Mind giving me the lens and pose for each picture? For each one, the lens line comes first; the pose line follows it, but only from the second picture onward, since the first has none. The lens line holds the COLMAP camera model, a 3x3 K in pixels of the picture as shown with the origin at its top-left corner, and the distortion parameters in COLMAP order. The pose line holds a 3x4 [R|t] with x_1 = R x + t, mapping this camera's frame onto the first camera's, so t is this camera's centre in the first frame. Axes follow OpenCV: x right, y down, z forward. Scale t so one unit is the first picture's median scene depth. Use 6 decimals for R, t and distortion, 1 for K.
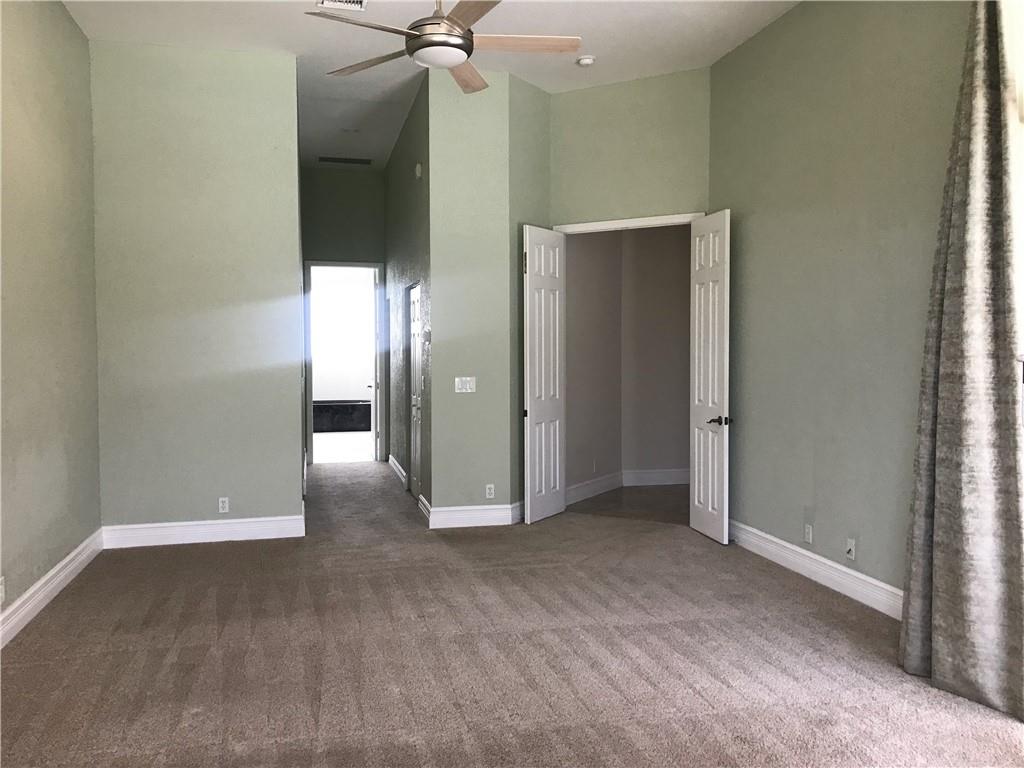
lens RADIAL K [[843.9, 0, 513.4], [0, 843.9, 379.9], [0, 0, 1]] dist [0.065944, -0.035254]
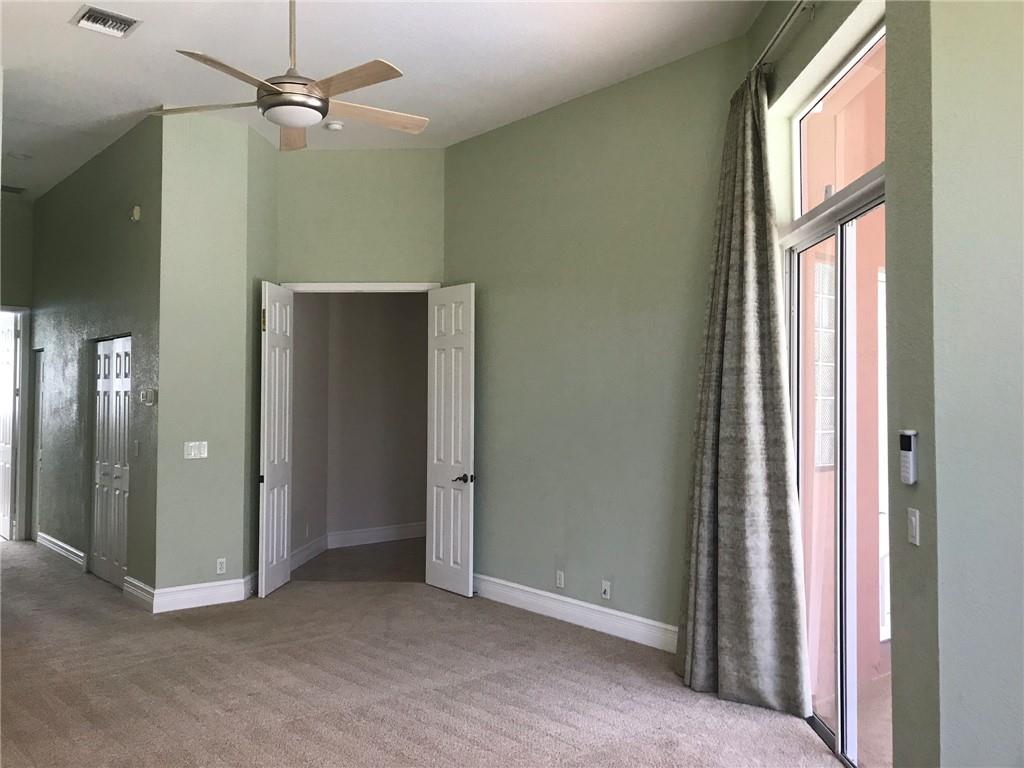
lens RADIAL K [[843.9, 0, 507.6], [0, 843.9, 386.2], [0, 0, 1]] dist [0.065944, -0.035254]
pose [[0.898725, 0.014741, 0.438265, -0.246540], [0.010629, 0.998409, -0.055377, -0.012732], [-0.438384, 0.054426, 0.897138, 0.032660]]
